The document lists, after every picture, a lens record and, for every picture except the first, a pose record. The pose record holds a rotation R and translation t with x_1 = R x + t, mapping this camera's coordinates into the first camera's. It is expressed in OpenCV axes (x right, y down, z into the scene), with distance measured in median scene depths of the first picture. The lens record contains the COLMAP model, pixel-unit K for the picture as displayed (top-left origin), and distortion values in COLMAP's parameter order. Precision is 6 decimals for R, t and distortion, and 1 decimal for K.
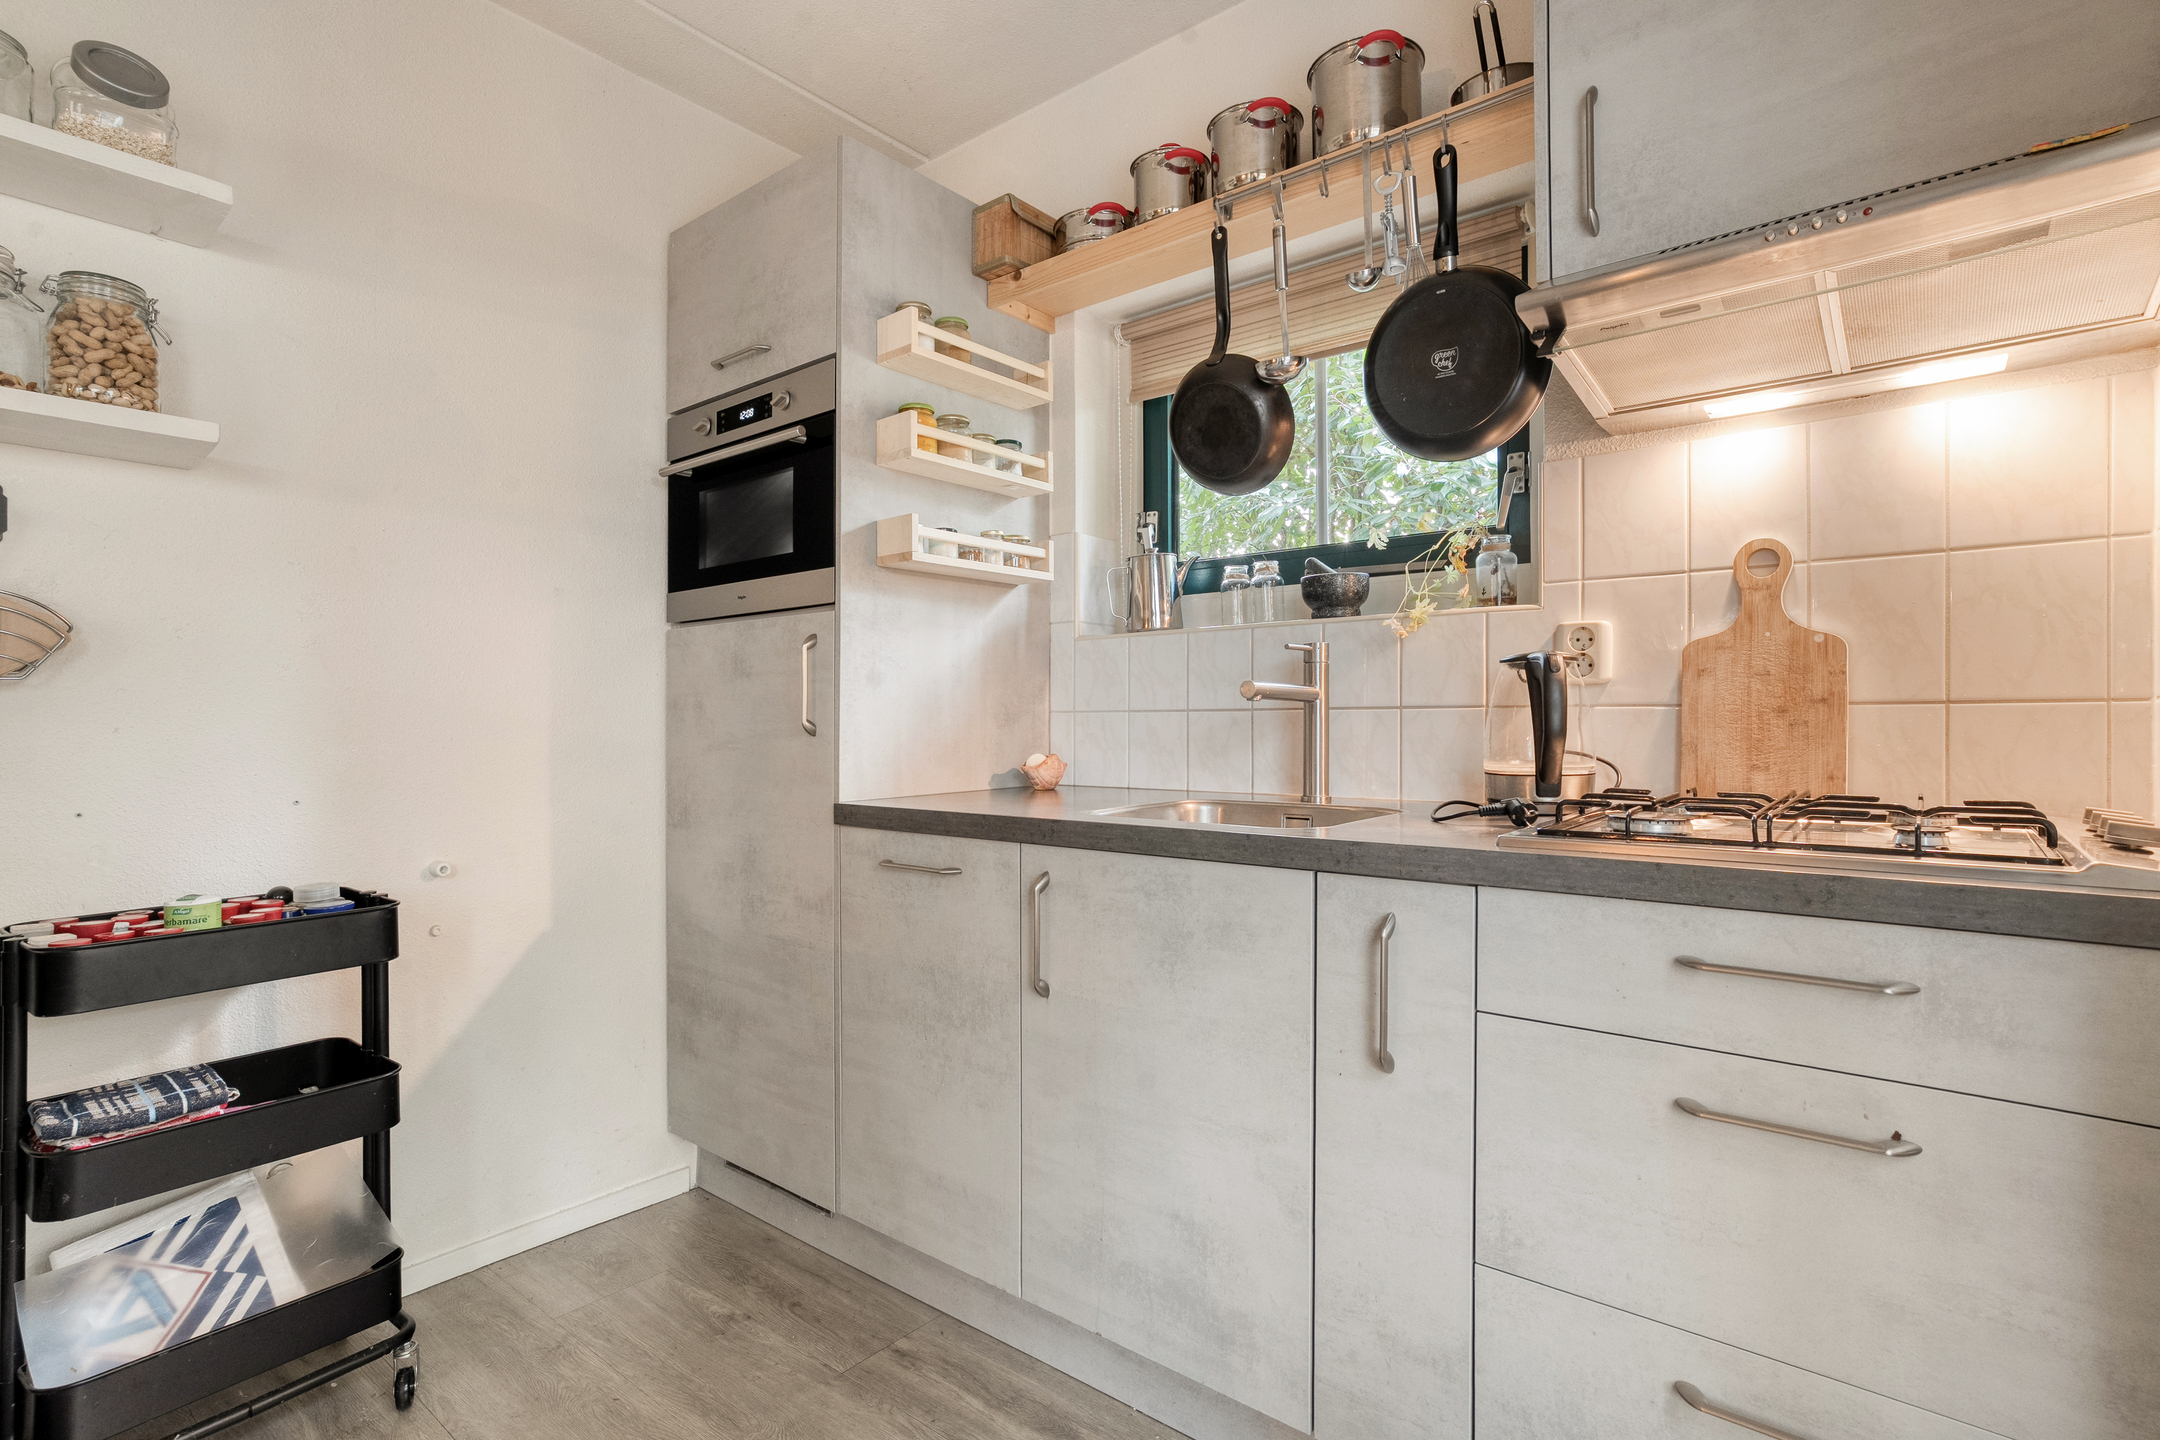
lens RADIAL K [[1037.5, 0, 1084.5], [0, 1037.5, 725.6], [0, 0, 1]] dist [-0.002982, 0.003165]
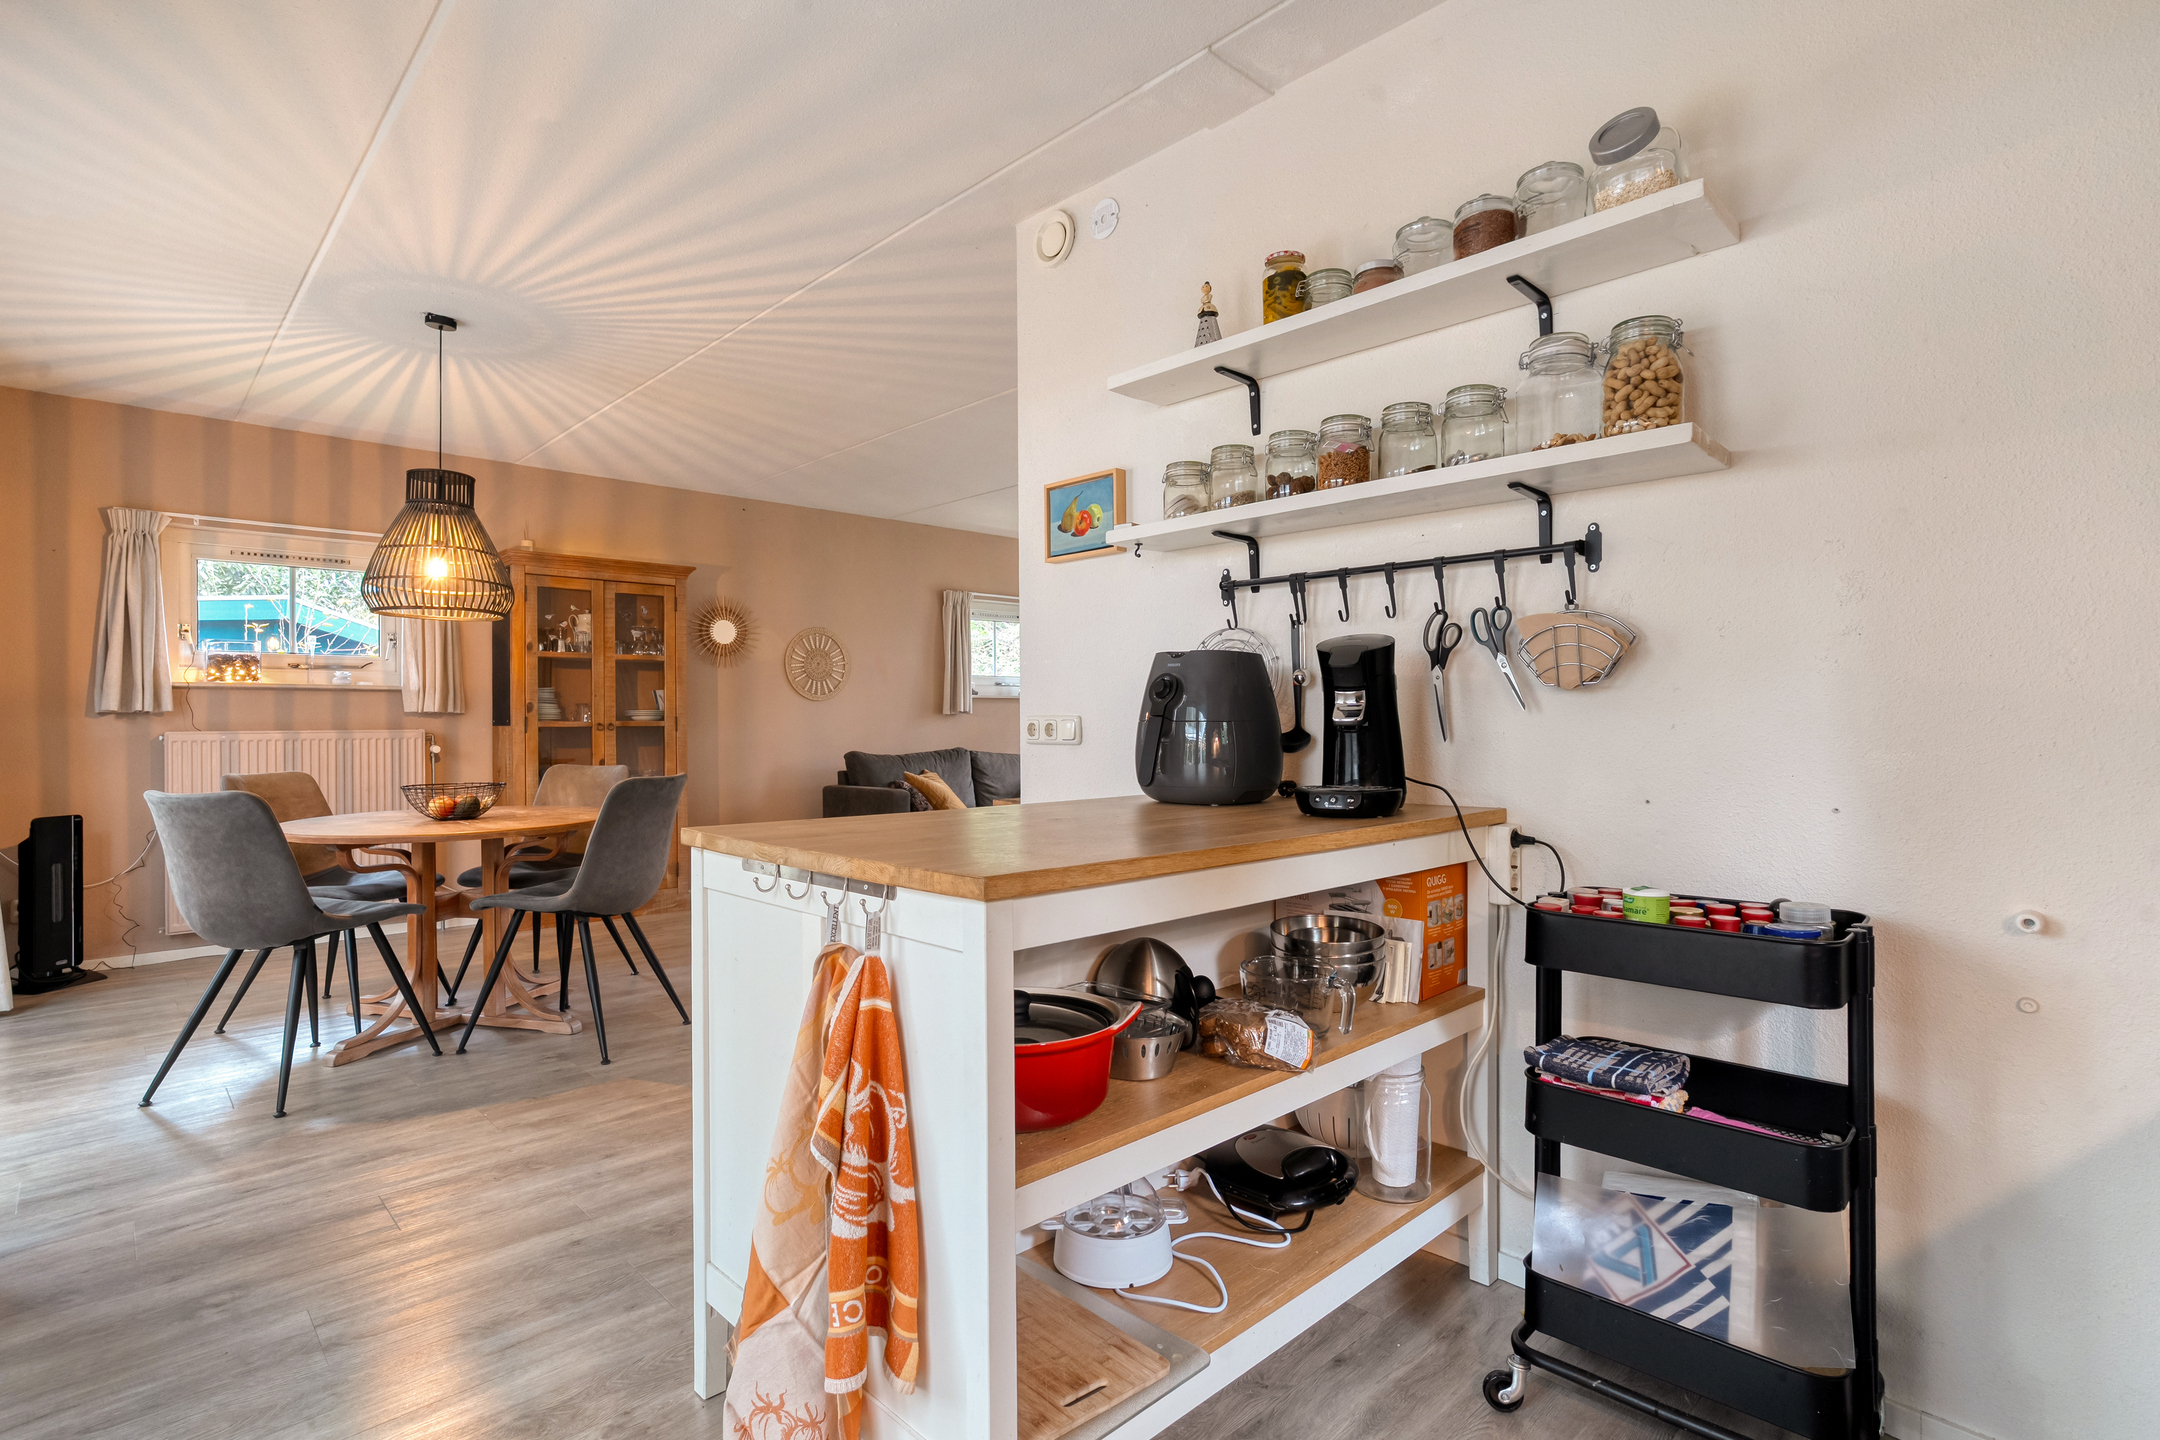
lens RADIAL K [[1037.5, 0, 1095.2], [0, 1037.5, 714.8], [0, 0, 1]] dist [-0.002982, 0.003165]
pose [[-0.136448, 0.003077, -0.990643, 0.234080], [0.003945, 0.999989, 0.002562, -0.012776], [0.990639, -0.003559, -0.136458, 0.565916]]
